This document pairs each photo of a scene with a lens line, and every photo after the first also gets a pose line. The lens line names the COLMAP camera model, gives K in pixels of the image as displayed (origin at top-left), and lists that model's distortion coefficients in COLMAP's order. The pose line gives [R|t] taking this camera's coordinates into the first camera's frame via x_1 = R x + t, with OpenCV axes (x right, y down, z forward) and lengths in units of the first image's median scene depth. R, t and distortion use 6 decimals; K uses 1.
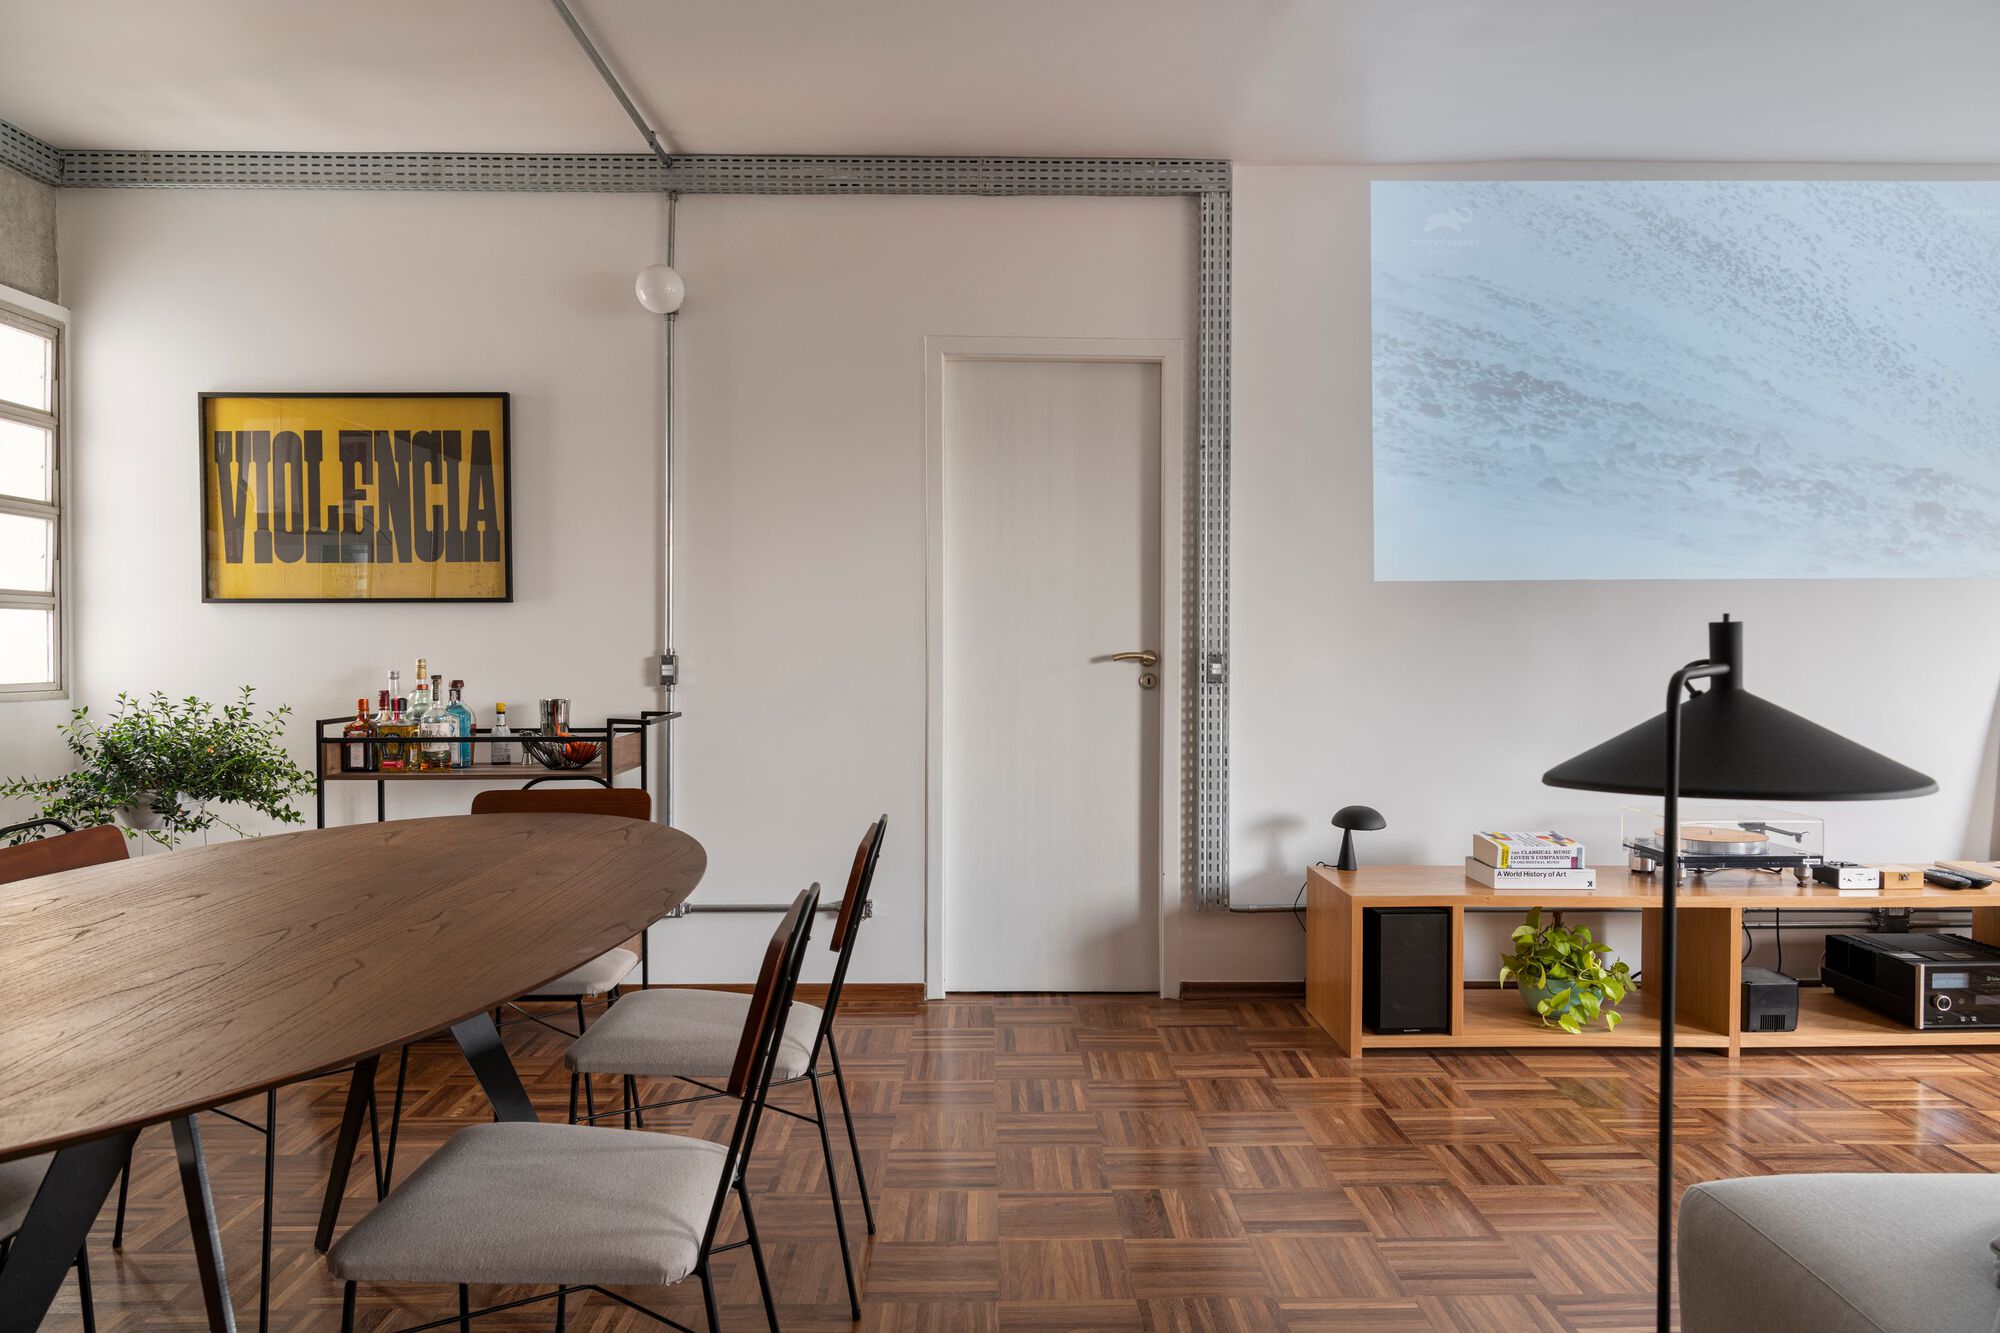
lens RADIAL K [[1419.2, 0, 1038.0], [0, 1419.2, 676.4], [0, 0, 1]] dist [0.008843, -0.008292]
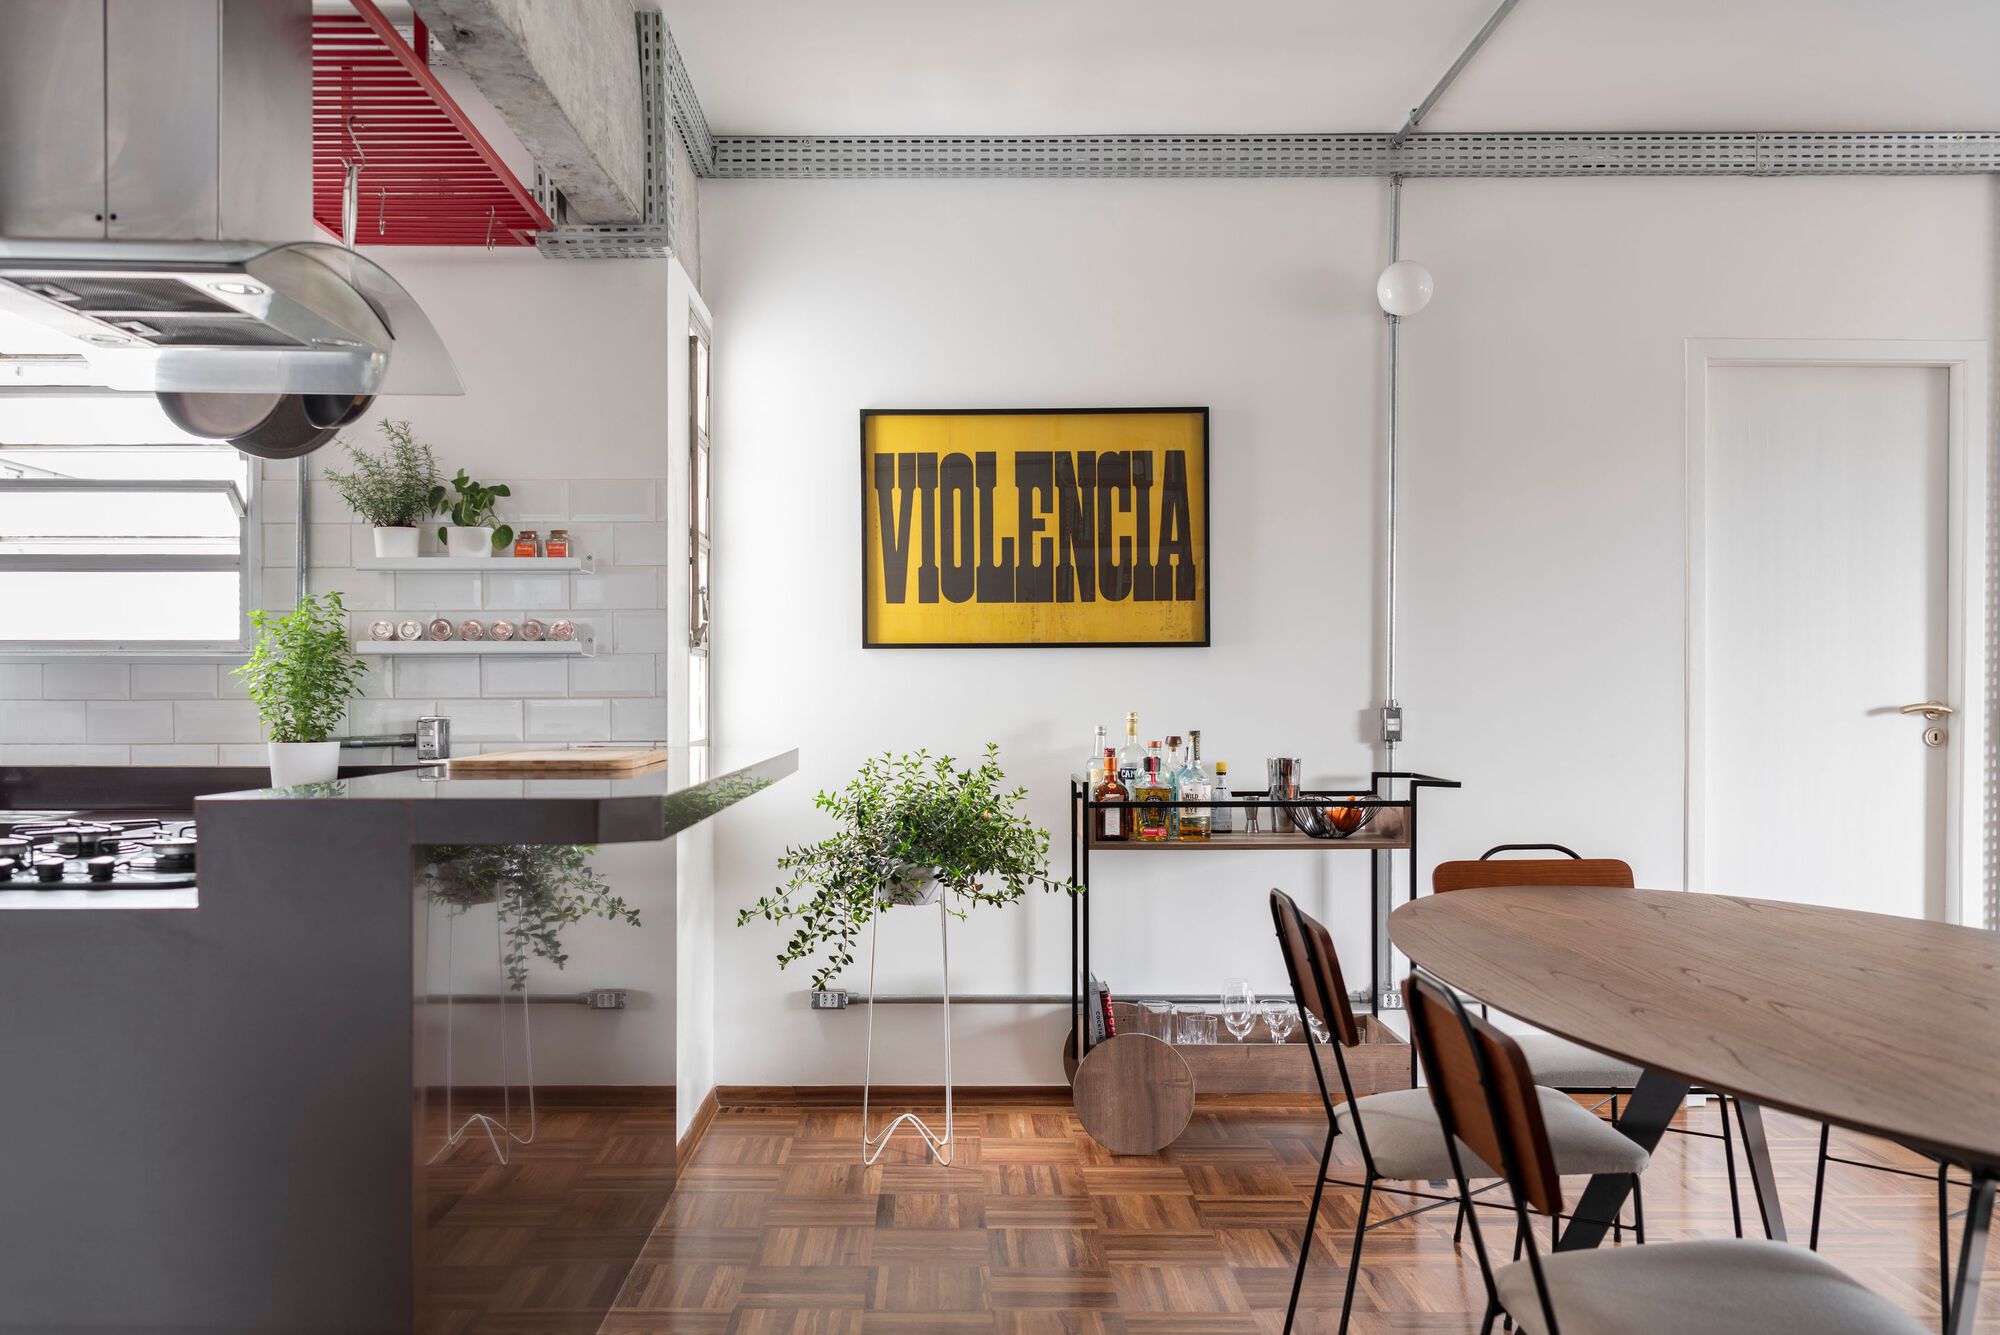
lens RADIAL K [[1671.5, 0, 996.4], [0, 1671.5, 703.1], [0, 0, 1]] dist [0.027320, -0.048504]
pose [[0.999727, -0.002176, -0.023273, -0.482722], [0.001618, 0.999712, -0.023949, 0.006500], [0.023318, 0.023905, 0.999442, -0.025967]]
